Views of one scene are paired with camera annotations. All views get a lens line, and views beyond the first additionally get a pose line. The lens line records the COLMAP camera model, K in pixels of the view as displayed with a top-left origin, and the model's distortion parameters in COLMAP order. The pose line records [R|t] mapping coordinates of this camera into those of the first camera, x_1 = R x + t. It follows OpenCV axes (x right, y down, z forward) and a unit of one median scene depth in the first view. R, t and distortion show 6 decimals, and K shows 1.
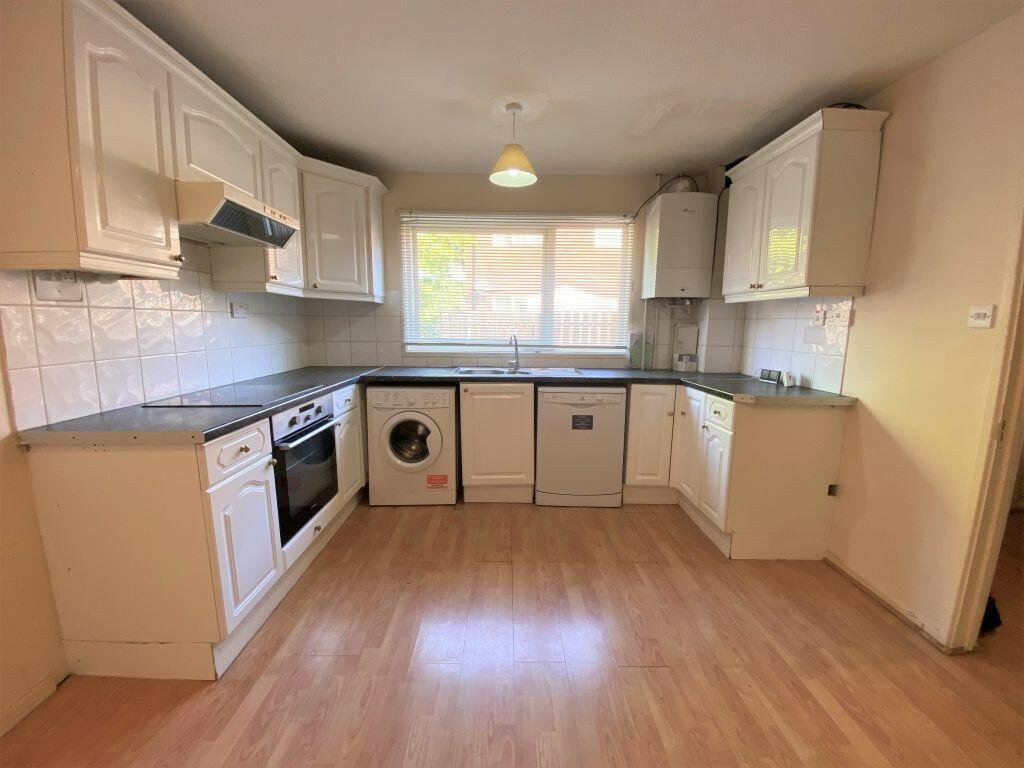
lens RADIAL K [[408.4, 0, 512.0], [0, 408.4, 384.0], [0, 0, 1]] dist [0.009232, -0.015373]
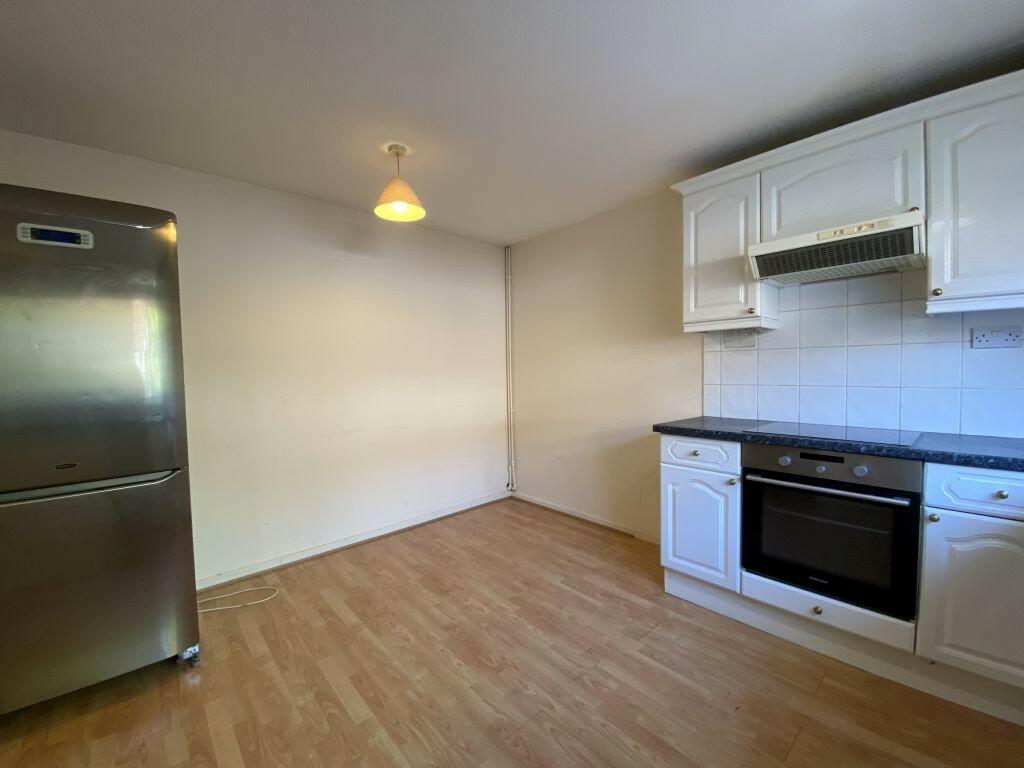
lens RADIAL K [[408.4, 0, 512.0], [0, 408.4, 384.0], [0, 0, 1]] dist [0.009232, -0.015373]
pose [[-0.744511, 0.029719, -0.666949, 0.373553], [-0.085584, 0.986517, 0.139496, -0.110159], [0.662102, 0.160936, -0.731929, 0.852865]]
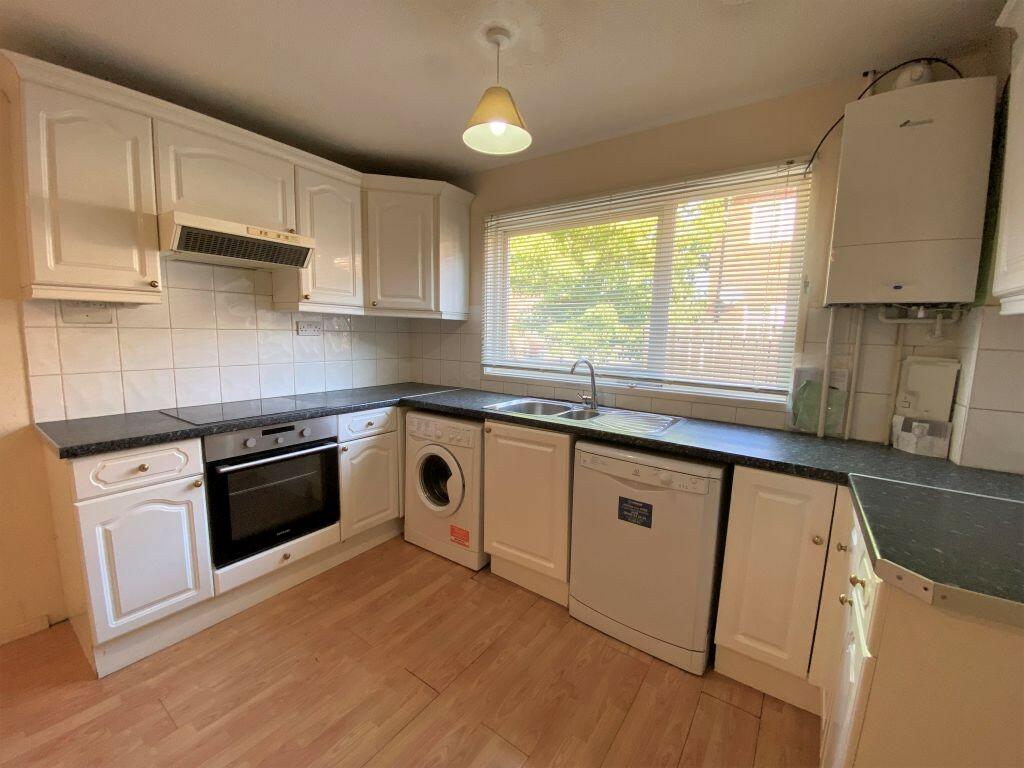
lens RADIAL K [[408.4, 0, 512.0], [0, 408.4, 384.0], [0, 0, 1]] dist [0.009232, -0.015373]
pose [[0.808742, 0.081885, -0.582436, 0.364366], [-0.100031, 0.994984, 0.000988, -0.078030], [0.579595, 0.057463, 0.812876, 0.386511]]
